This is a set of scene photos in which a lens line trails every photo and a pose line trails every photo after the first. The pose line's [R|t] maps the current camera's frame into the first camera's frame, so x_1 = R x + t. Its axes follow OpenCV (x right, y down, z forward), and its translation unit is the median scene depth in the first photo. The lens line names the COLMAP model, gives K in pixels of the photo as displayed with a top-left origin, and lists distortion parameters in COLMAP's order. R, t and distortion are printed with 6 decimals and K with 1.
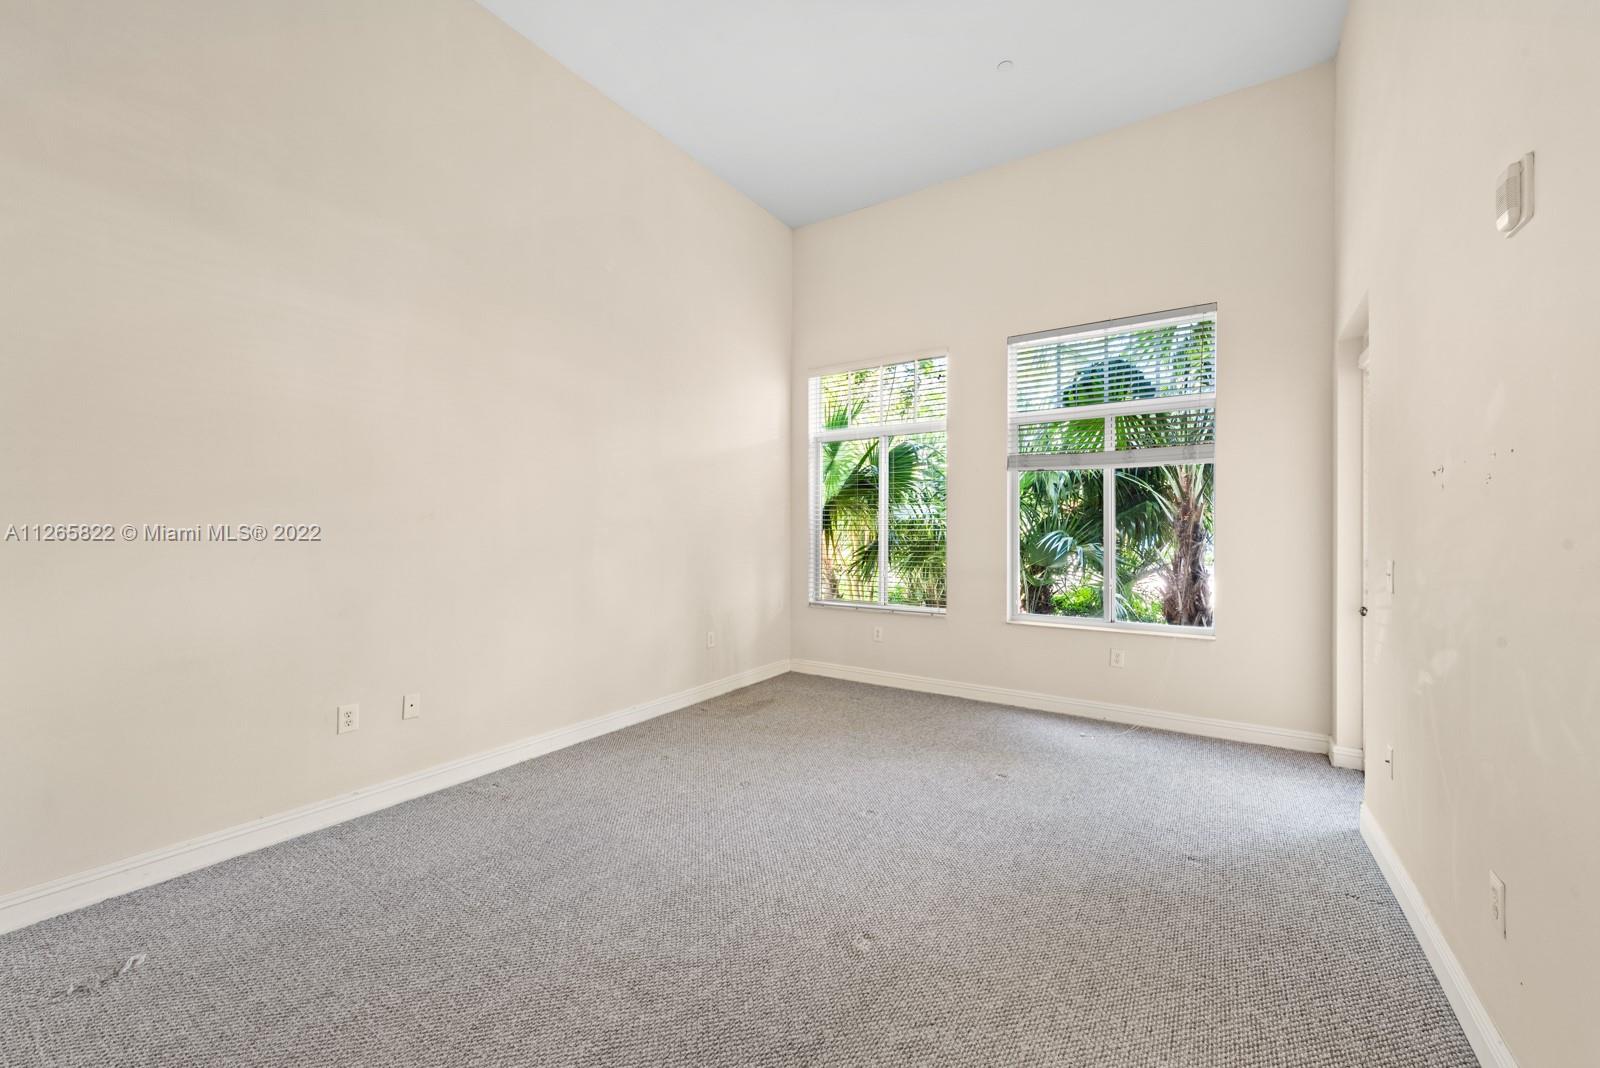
lens RADIAL K [[627.8, 0, 797.5], [0, 627.8, 529.3], [0, 0, 1]] dist [0.011527, -0.003115]
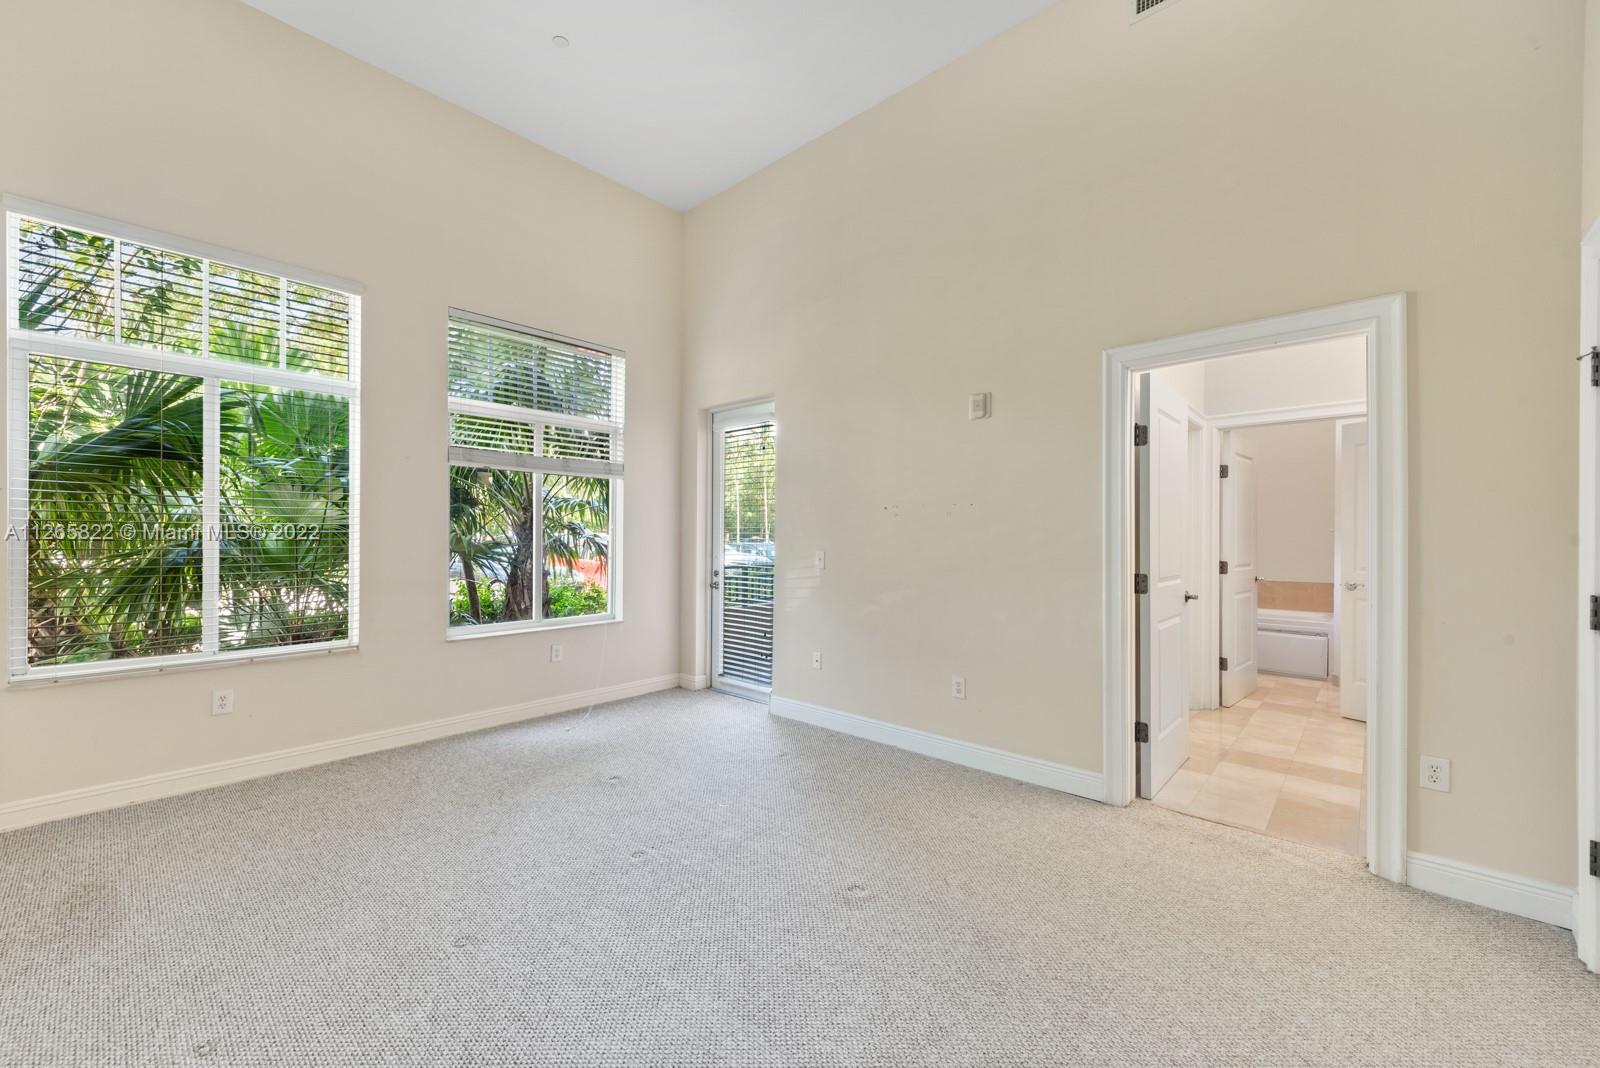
lens RADIAL K [[627.8, 0, 808.1], [0, 627.8, 532.3], [0, 0, 1]] dist [0.011527, -0.003115]
pose [[0.145605, 0.000880, 0.989342, -0.539766], [-0.007577, 0.999971, 0.000226, -0.003491], [-0.989314, -0.007530, 0.145607, 0.473422]]
